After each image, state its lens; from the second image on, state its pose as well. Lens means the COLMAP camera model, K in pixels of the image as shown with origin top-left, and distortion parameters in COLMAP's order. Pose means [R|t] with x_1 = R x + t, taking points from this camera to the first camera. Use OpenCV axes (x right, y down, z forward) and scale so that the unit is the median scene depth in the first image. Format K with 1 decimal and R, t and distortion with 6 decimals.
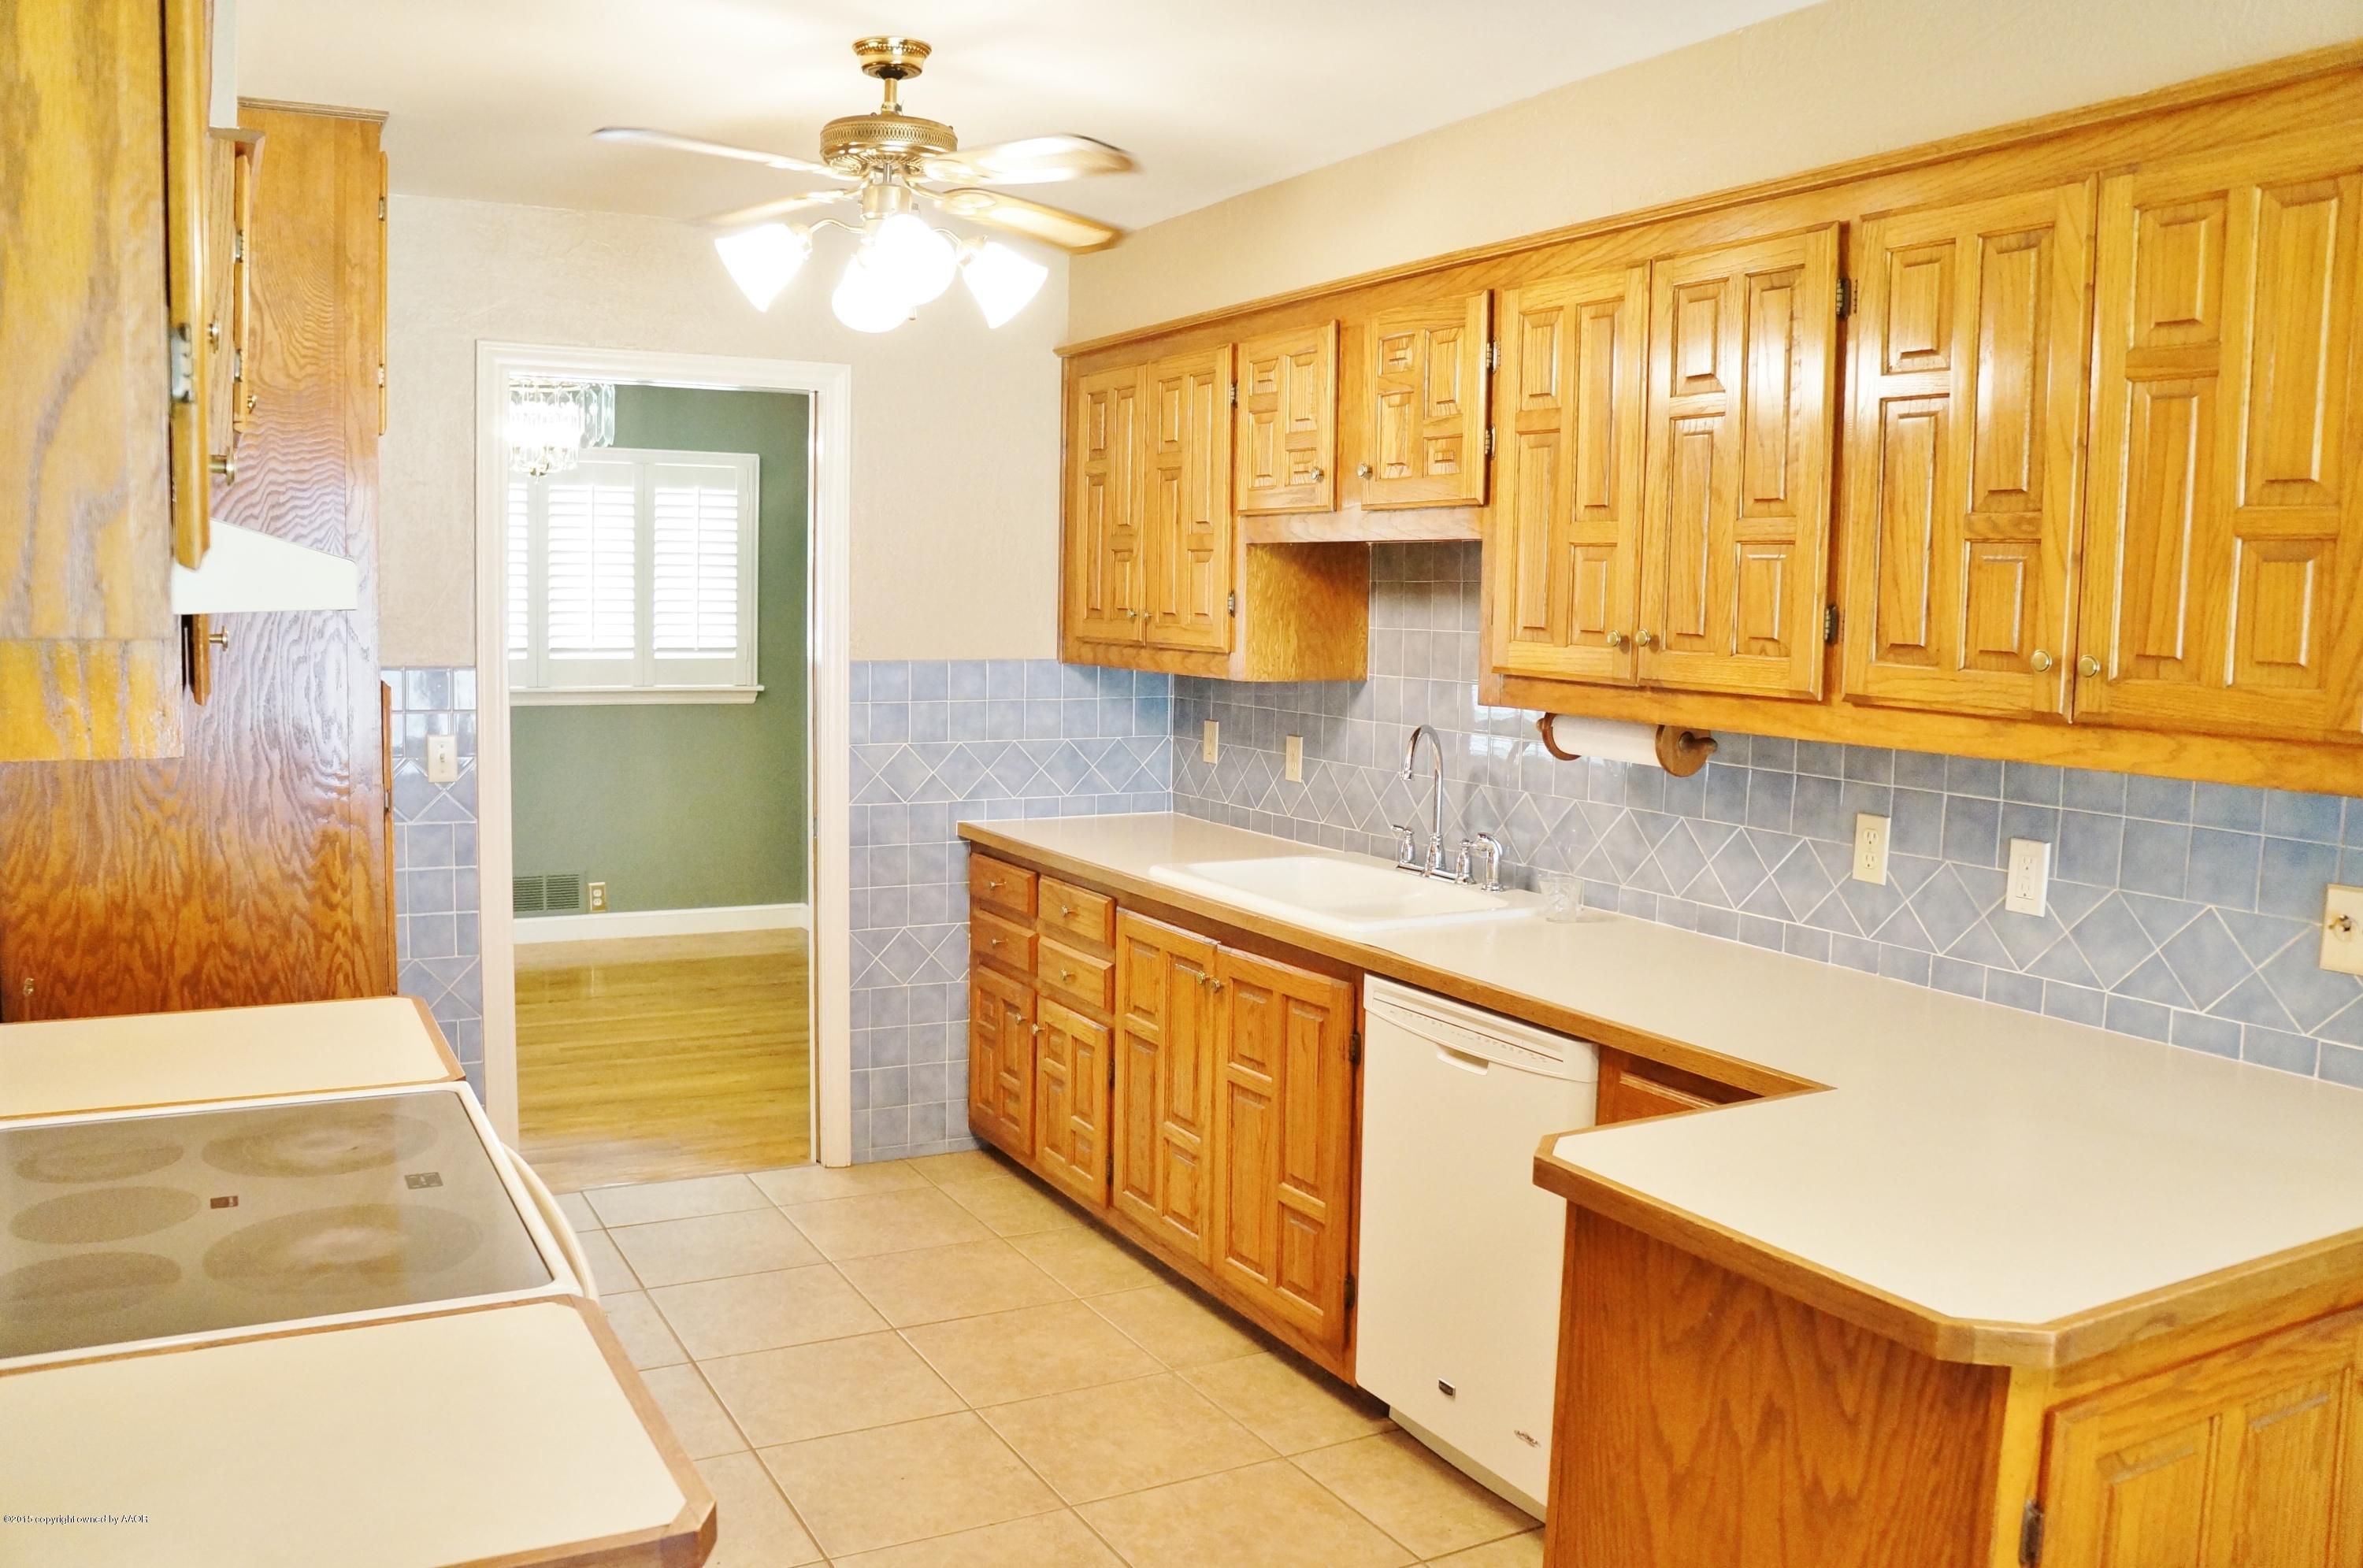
lens RADIAL K [[1888.8, 0, 1174.9], [0, 1888.8, 789.1], [0, 0, 1]] dist [-0.140860, 0.059140]
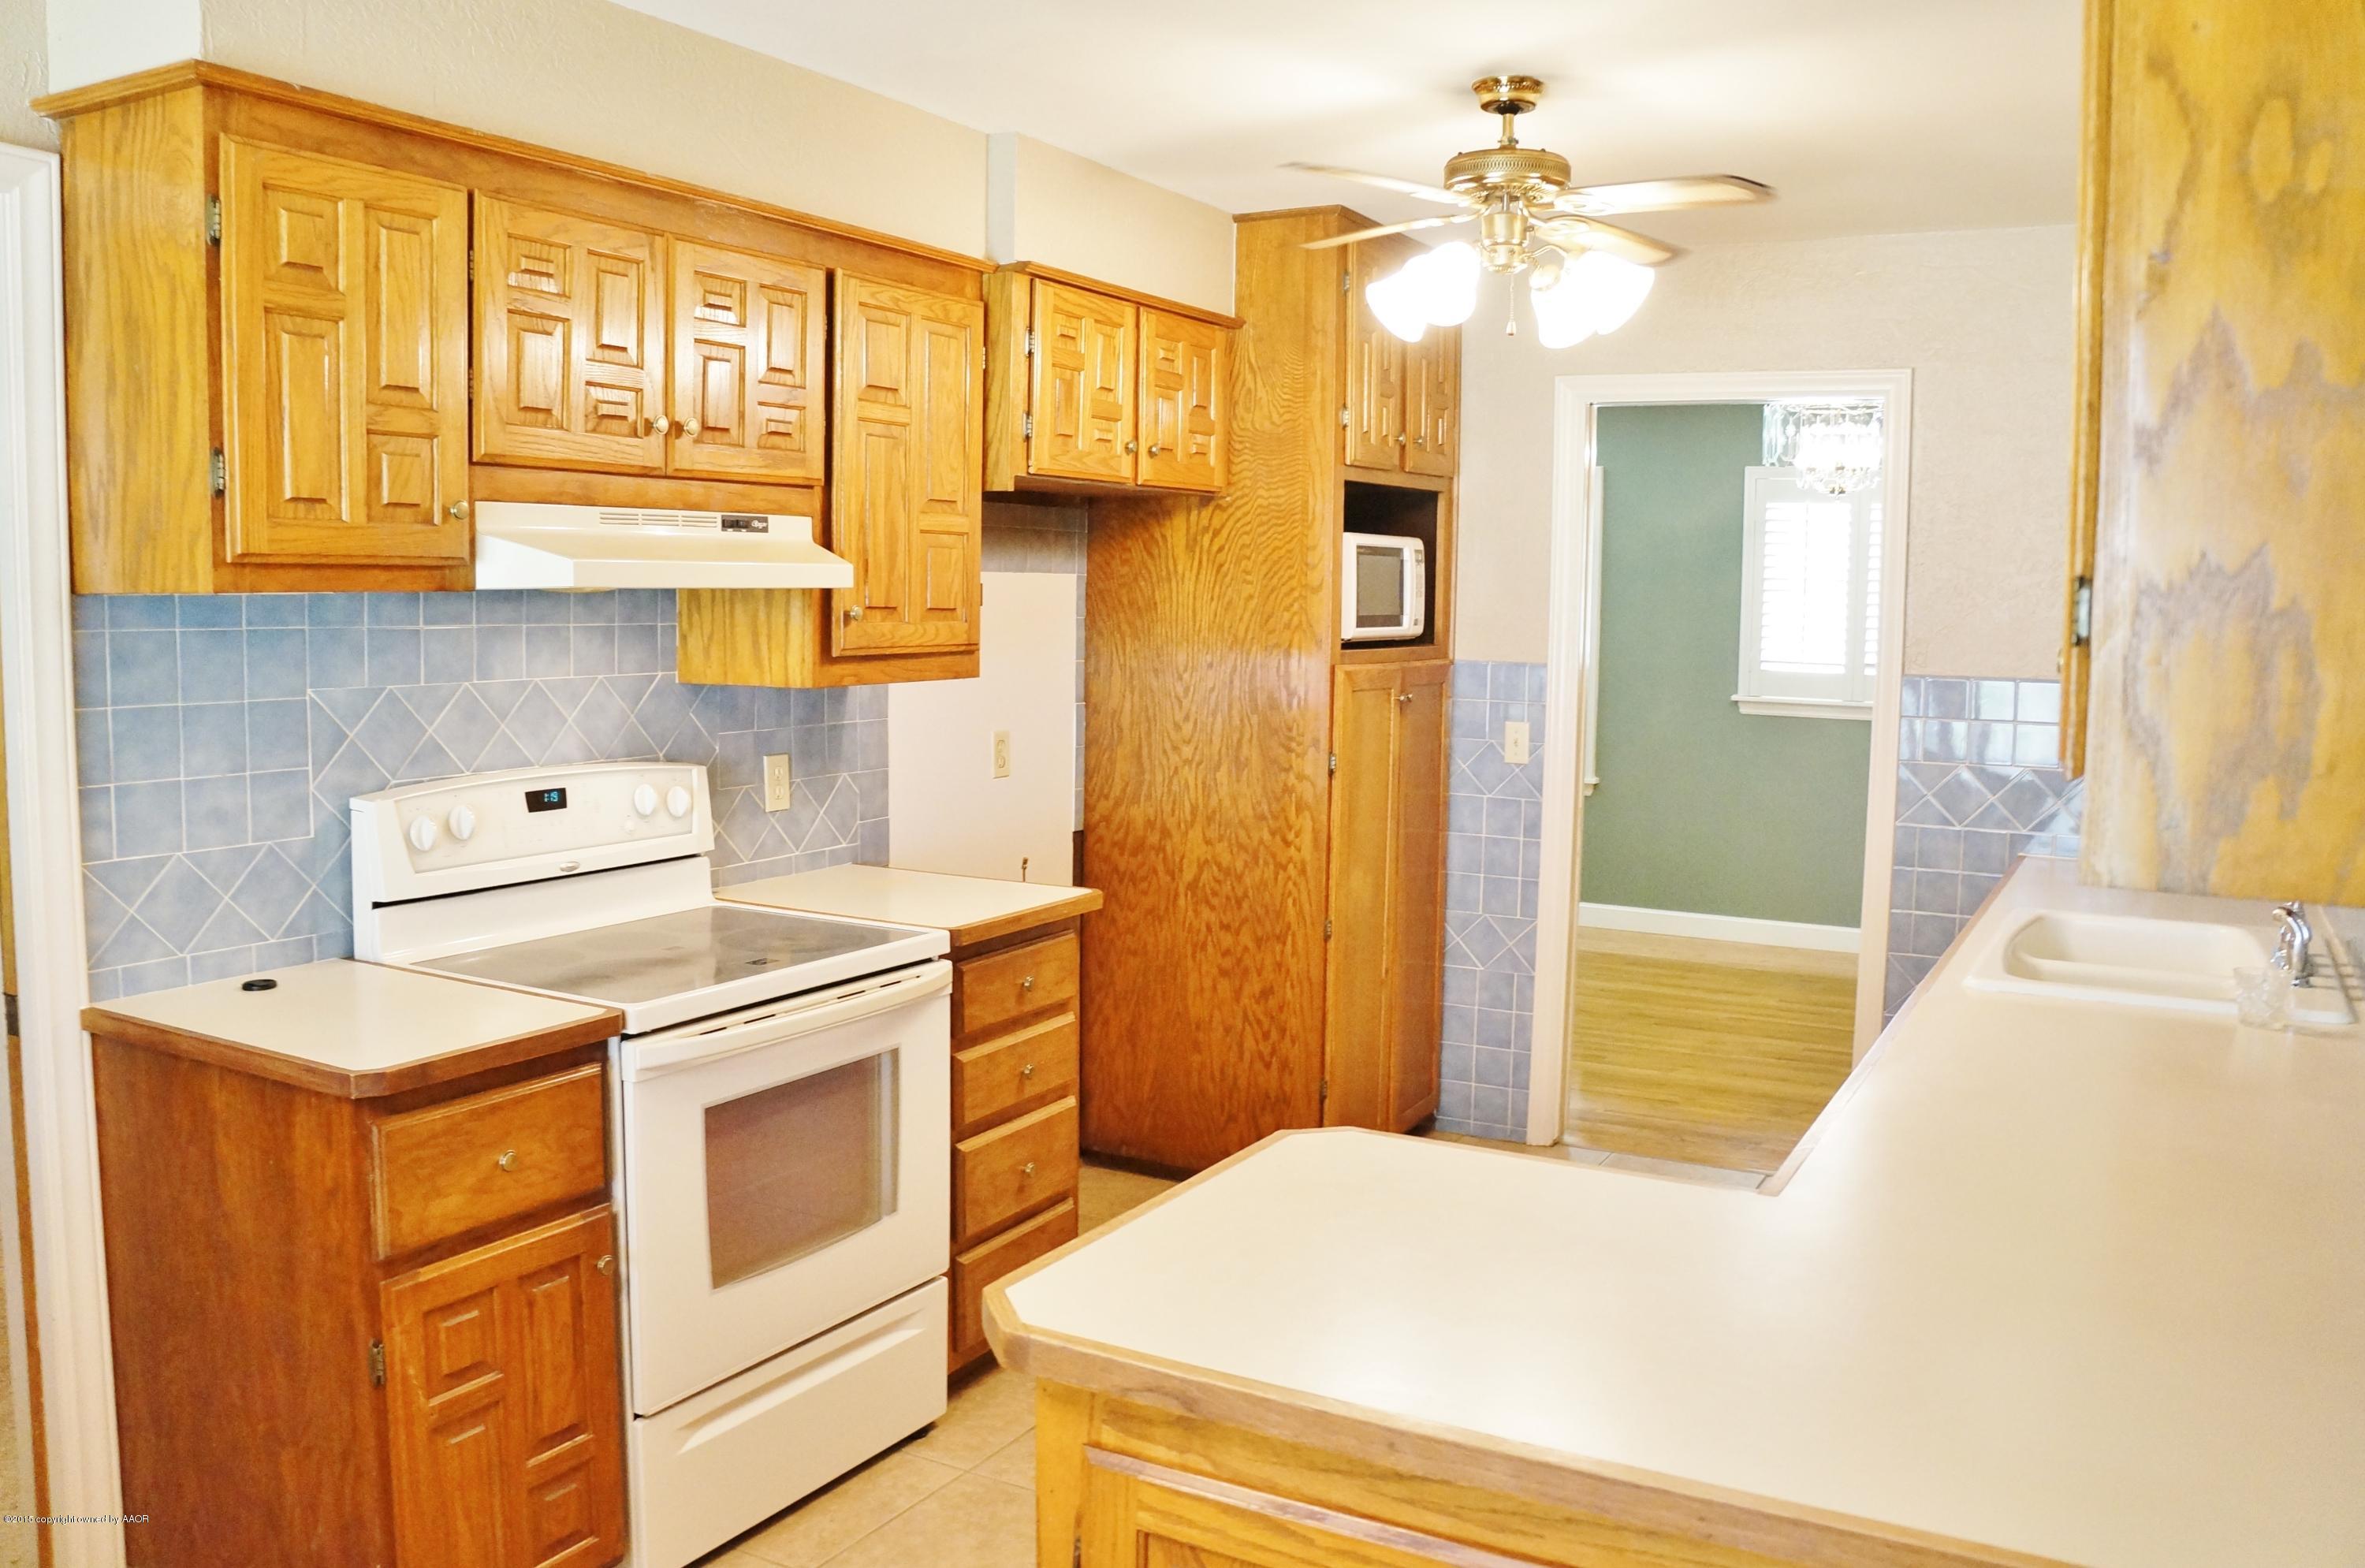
lens RADIAL K [[1890.5, 0, 1182.2], [0, 1890.5, 792.7], [0, 0, 1]] dist [-0.140860, 0.059140]
pose [[0.543421, 0.079574, -0.835680, 0.594791], [-0.091959, 0.995149, 0.034960, -0.009477], [0.834408, 0.057850, 0.548102, 0.237784]]
